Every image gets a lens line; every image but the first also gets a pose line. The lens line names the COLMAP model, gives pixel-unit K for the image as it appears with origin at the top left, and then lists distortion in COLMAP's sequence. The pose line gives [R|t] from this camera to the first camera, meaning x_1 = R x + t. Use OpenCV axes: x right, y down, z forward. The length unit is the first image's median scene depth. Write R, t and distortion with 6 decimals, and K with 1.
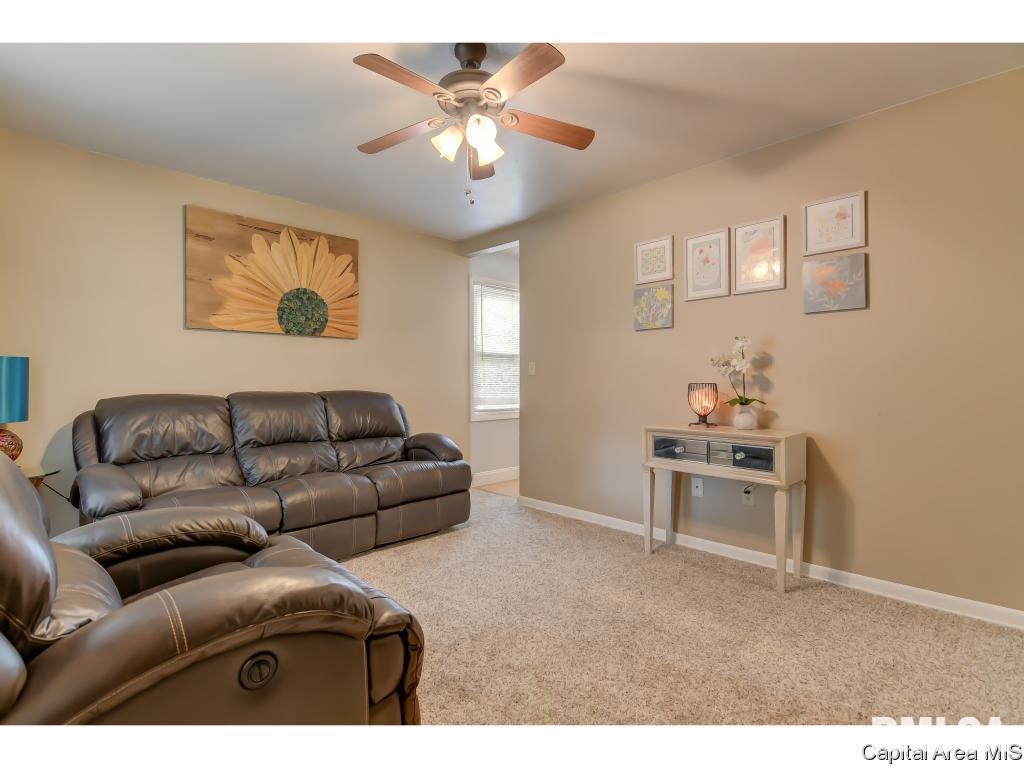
lens RADIAL K [[500.2, 0, 510.6], [0, 500.2, 382.8], [0, 0, 1]] dist [-0.002430, -0.000896]
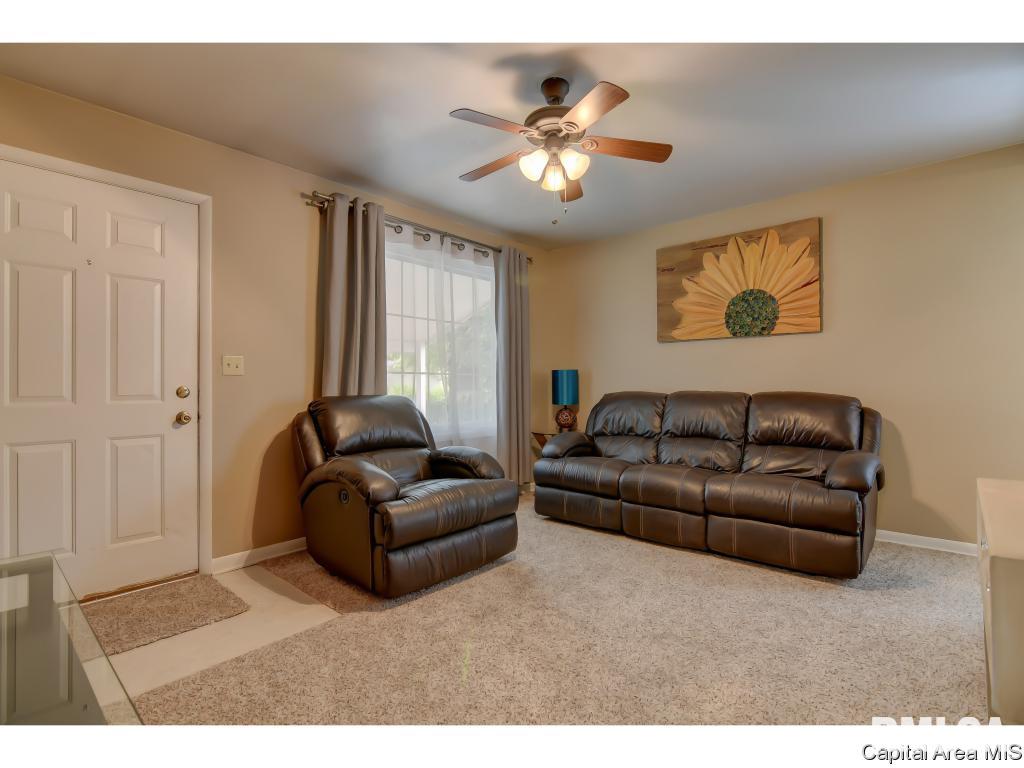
lens RADIAL K [[500.2, 0, 509.2], [0, 500.2, 382.0], [0, 0, 1]] dist [-0.002430, -0.000896]
pose [[0.054697, -0.000245, -0.998503, 0.597418], [0.008015, 0.999968, 0.000194, -0.006240], [0.998471, -0.008014, 0.054697, 0.479737]]
